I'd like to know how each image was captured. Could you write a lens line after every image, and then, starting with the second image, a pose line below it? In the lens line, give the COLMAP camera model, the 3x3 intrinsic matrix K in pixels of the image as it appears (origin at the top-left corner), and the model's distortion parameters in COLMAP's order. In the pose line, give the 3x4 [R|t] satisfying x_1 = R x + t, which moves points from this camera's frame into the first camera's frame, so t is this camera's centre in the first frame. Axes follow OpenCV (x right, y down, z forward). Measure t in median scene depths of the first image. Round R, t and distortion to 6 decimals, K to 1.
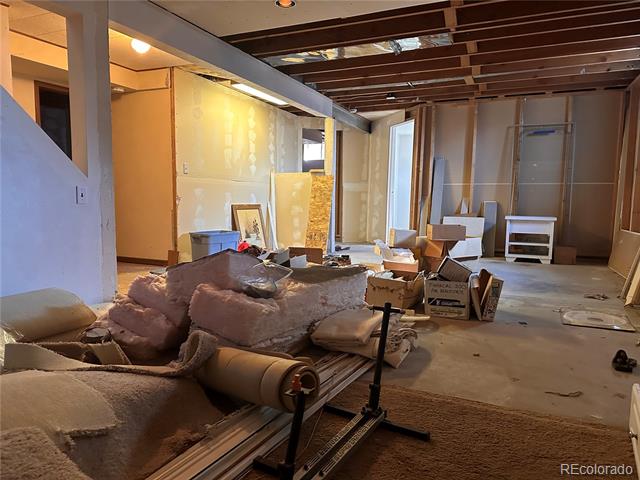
lens RADIAL K [[441.8, 0, 322.4], [0, 441.8, 239.1], [0, 0, 1]] dist [0.101499, -0.128349]
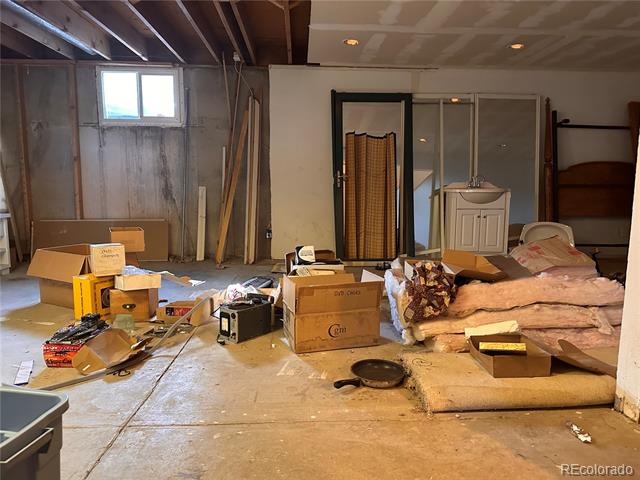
lens RADIAL K [[441.8, 0, 322.4], [0, 441.8, 239.1], [0, 0, 1]] dist [0.101499, -0.128349]
pose [[-0.444541, -0.117377, 0.888035, -0.367298], [0.076011, 0.982859, 0.167961, -0.081218], [-0.892528, 0.142166, -0.427999, 0.741704]]
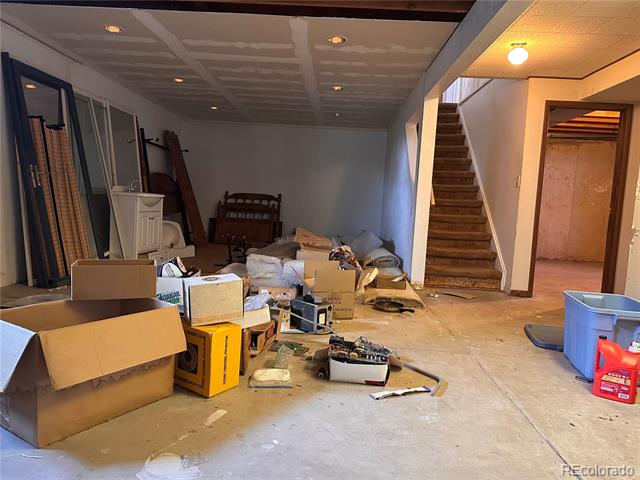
lens RADIAL K [[441.8, 0, 322.4], [0, 441.8, 239.1], [0, 0, 1]] dist [0.101499, -0.128349]
pose [[-0.930922, -0.020974, -0.364614, 0.172673], [-0.089833, 0.980828, 0.172937, -0.107912], [0.353997, 0.193745, -0.914959, 1.060025]]
